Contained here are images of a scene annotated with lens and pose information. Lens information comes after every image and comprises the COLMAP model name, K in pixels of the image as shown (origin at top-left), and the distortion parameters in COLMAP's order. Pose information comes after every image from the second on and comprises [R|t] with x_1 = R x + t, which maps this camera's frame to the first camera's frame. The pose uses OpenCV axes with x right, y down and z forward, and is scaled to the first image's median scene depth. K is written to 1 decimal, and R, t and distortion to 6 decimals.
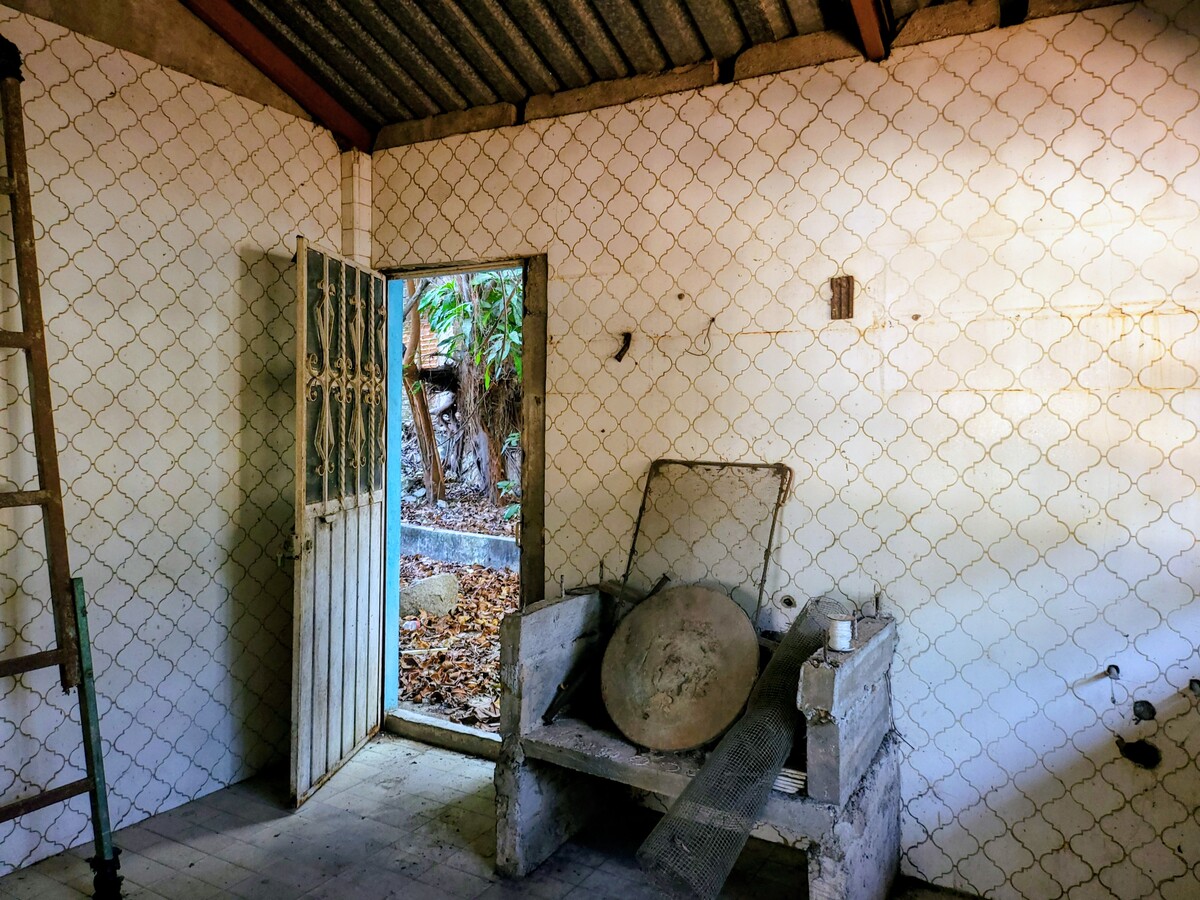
lens RADIAL K [[964.1, 0, 600.0], [0, 964.1, 450.0], [0, 0, 1]] dist [0.090233, -0.093332]
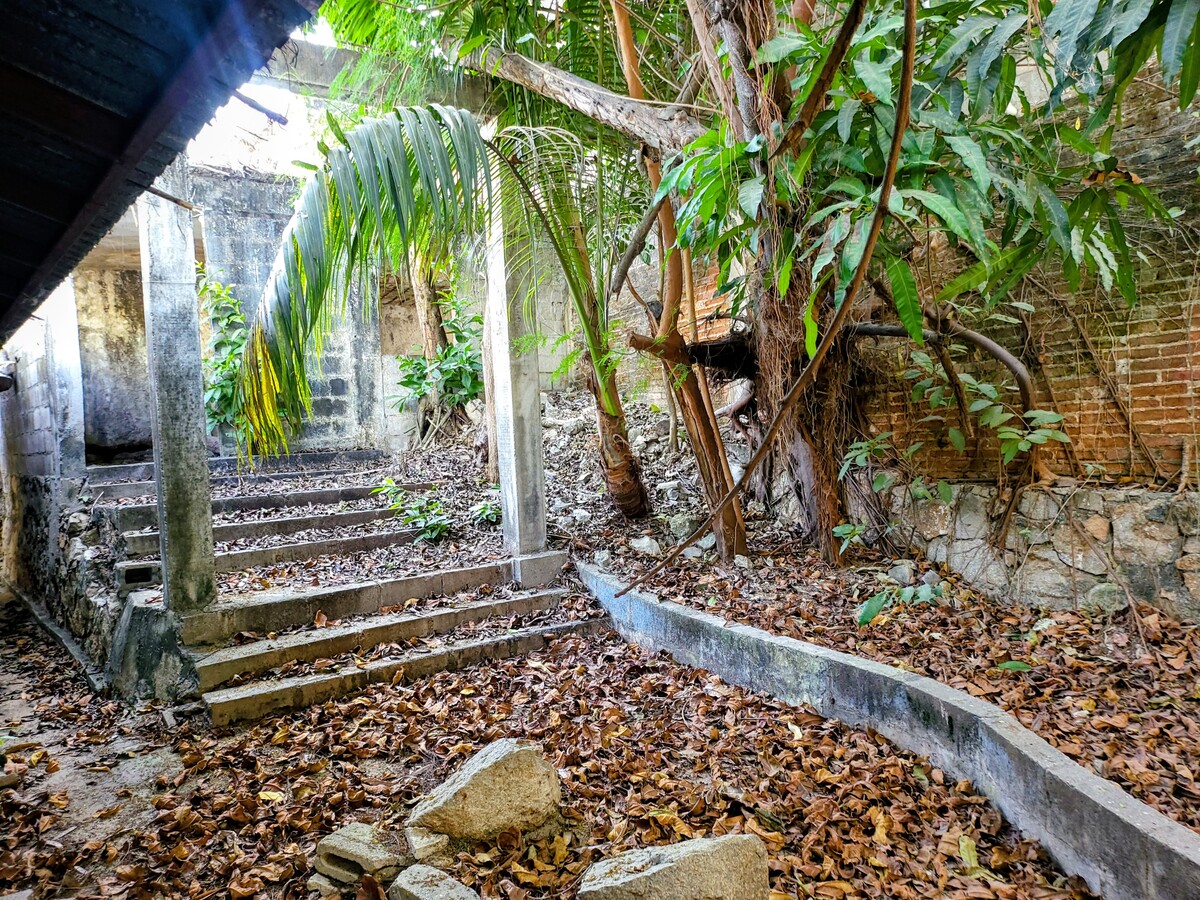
lens RADIAL K [[964.1, 0, 600.0], [0, 964.1, 450.0], [0, 0, 1]] dist [0.090233, -0.093332]
pose [[0.946298, -0.051116, -0.319229, -0.048577], [0.053524, 0.998566, -0.001233, -0.019114], [0.318834, -0.015919, 0.947677, 0.387336]]
